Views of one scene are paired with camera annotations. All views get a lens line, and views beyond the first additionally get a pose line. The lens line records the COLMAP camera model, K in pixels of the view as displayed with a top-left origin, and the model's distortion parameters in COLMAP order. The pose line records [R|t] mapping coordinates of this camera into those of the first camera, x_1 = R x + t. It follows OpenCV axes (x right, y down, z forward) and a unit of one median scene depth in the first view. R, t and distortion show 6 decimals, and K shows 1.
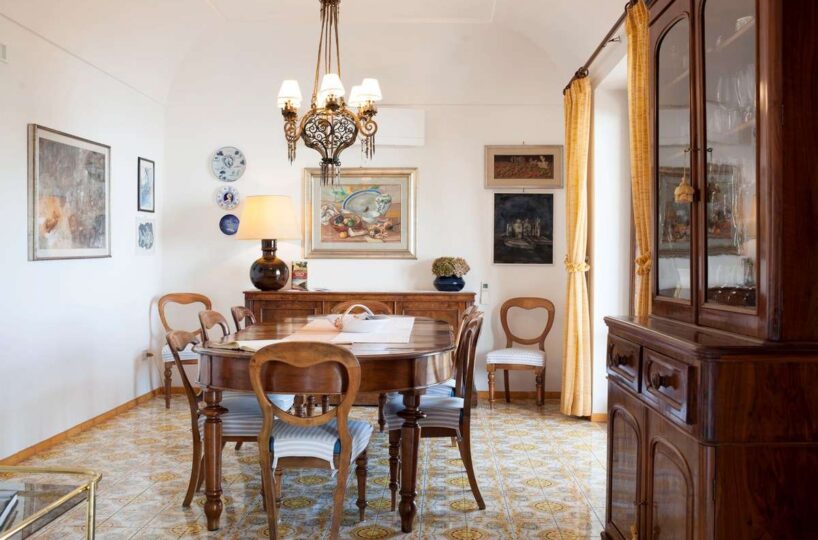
lens RADIAL K [[822.1, 0, 409.0], [0, 822.1, 270.0], [0, 0, 1]] dist [-0.038694, 0.006976]
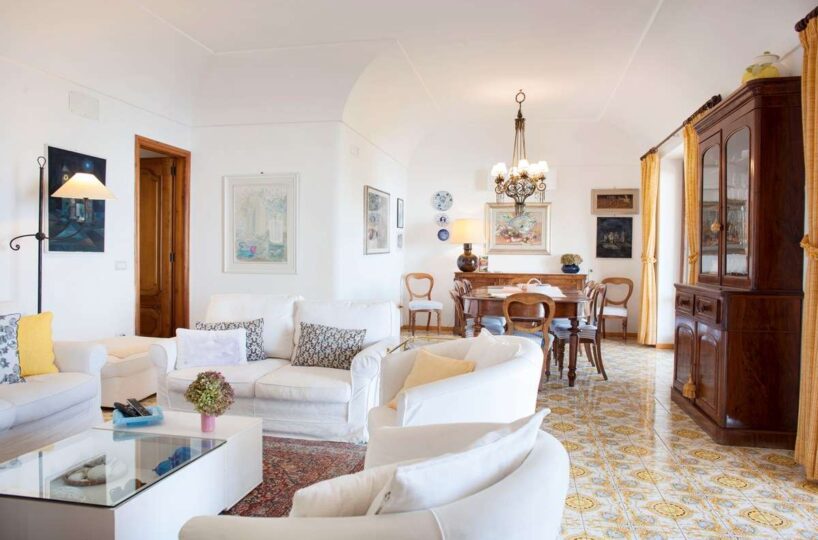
lens RADIAL K [[570.2, 0, 409.0], [0, 570.2, 270.0], [0, 0, 1]] dist [-0.086224, 0.082851]
pose [[0.985571, 0.009764, -0.168980, -0.087356], [-0.007322, 0.999860, 0.015064, 0.002956], [0.169103, -0.013609, 0.985504, -0.246354]]
